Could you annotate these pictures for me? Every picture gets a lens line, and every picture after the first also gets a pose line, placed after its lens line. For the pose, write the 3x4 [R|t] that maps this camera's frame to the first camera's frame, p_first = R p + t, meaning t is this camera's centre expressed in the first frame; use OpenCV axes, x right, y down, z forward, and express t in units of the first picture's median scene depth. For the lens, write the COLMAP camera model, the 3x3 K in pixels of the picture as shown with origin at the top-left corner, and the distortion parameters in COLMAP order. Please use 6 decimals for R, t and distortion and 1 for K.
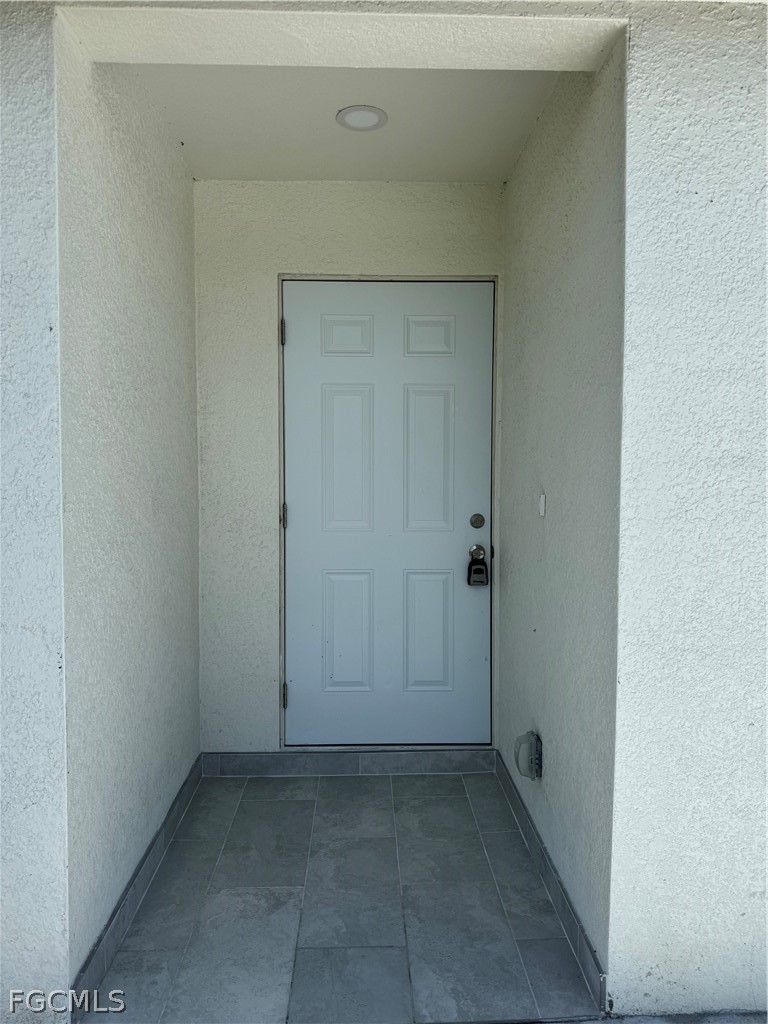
lens RADIAL K [[729.8, 0, 384.0], [0, 729.8, 512.0], [0, 0, 1]] dist [0.036744, -0.001926]
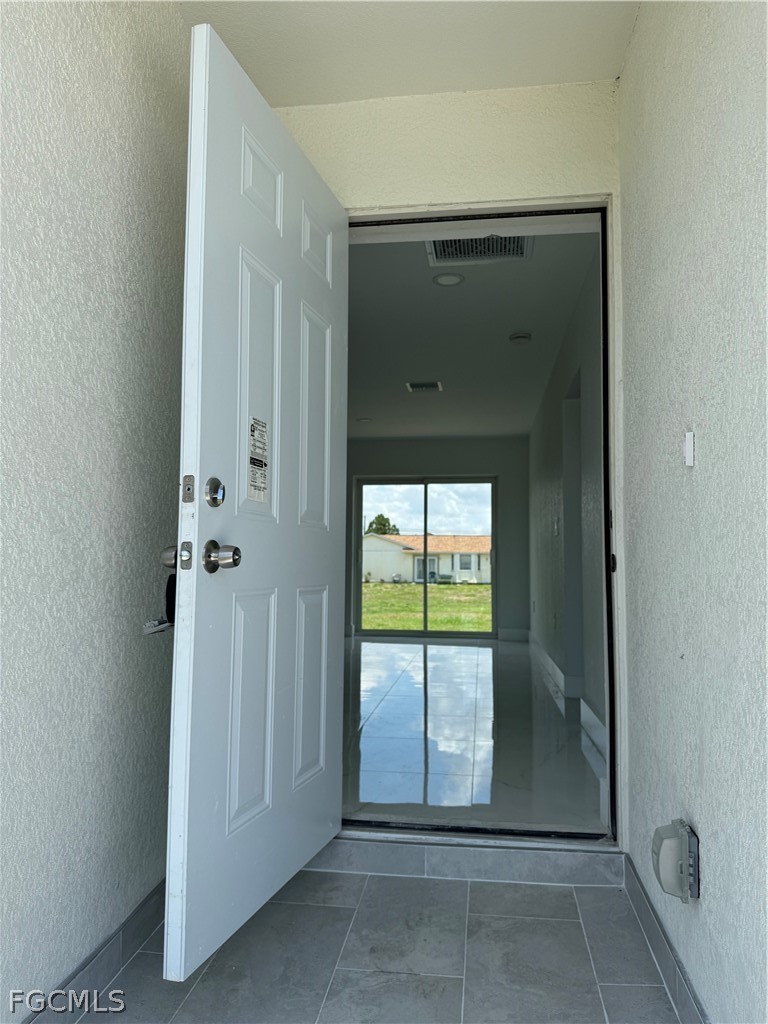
lens RADIAL K [[744.1, 0, 384.0], [0, 744.1, 512.0], [0, 0, 1]] dist [-0.005924, 0.000354]
pose [[0.986778, -0.005171, -0.161992, 0.049885], [-0.014266, 0.992840, -0.118598, 0.103610], [0.161446, 0.119341, 0.979639, 0.273990]]
